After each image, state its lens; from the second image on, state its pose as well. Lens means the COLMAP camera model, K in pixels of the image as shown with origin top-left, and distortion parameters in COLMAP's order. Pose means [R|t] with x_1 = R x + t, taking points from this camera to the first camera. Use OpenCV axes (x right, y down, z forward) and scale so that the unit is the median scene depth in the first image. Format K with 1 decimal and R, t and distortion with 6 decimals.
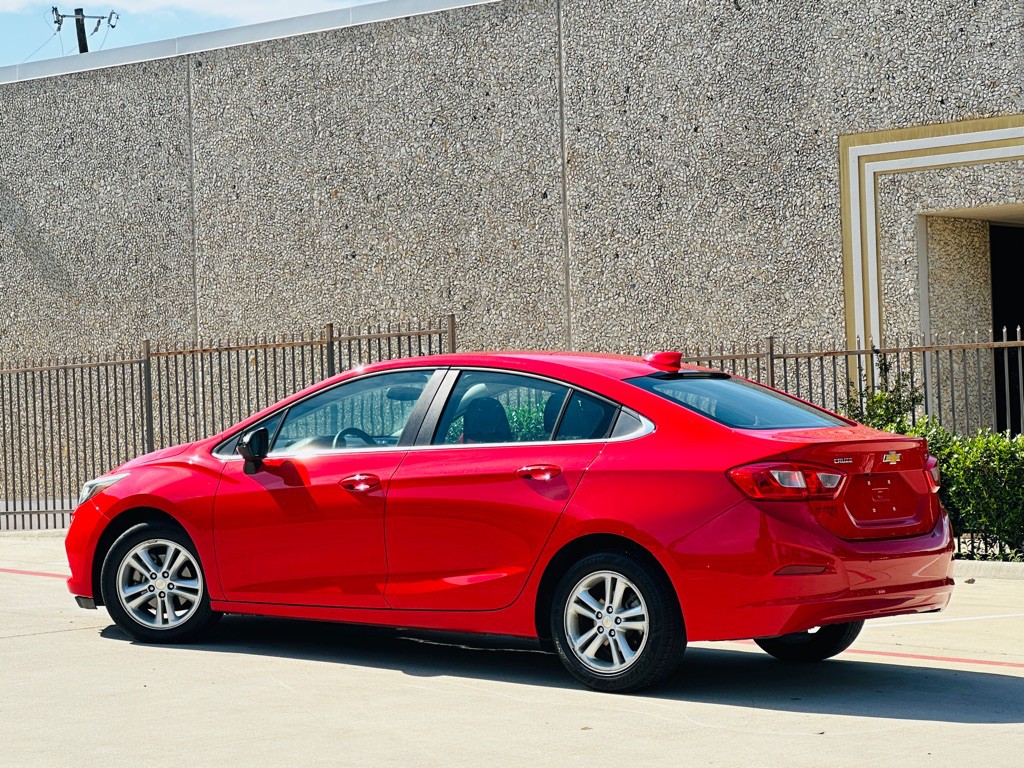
lens RADIAL K [[2855.9, 0, 510.5], [0, 2855.9, 447.6], [0, 0, 1]] dist [-0.110566, 4.552894]
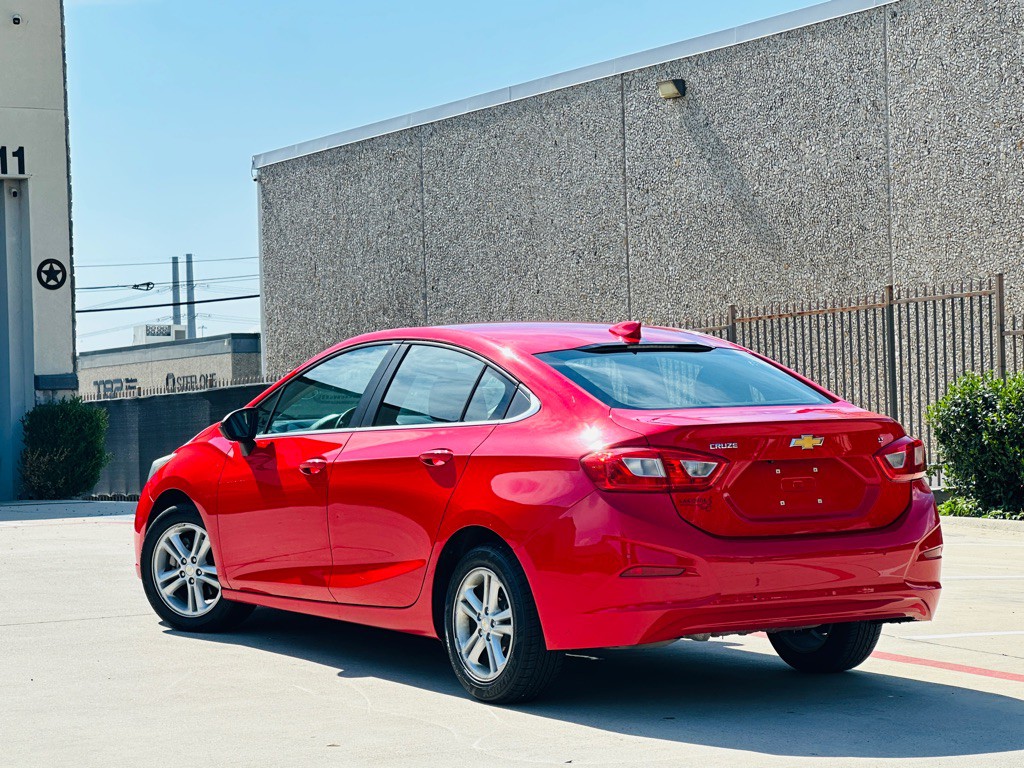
lens RADIAL K [[2855.9, 0, 510.5], [0, 2855.9, 447.6], [0, 0, 1]] dist [-0.110566, 4.552894]
pose [[0.931793, 0.002890, -0.362979, 0.143162], [0.002201, 0.999905, 0.013610, -0.002628], [0.362983, -0.013481, 0.931698, 0.065407]]
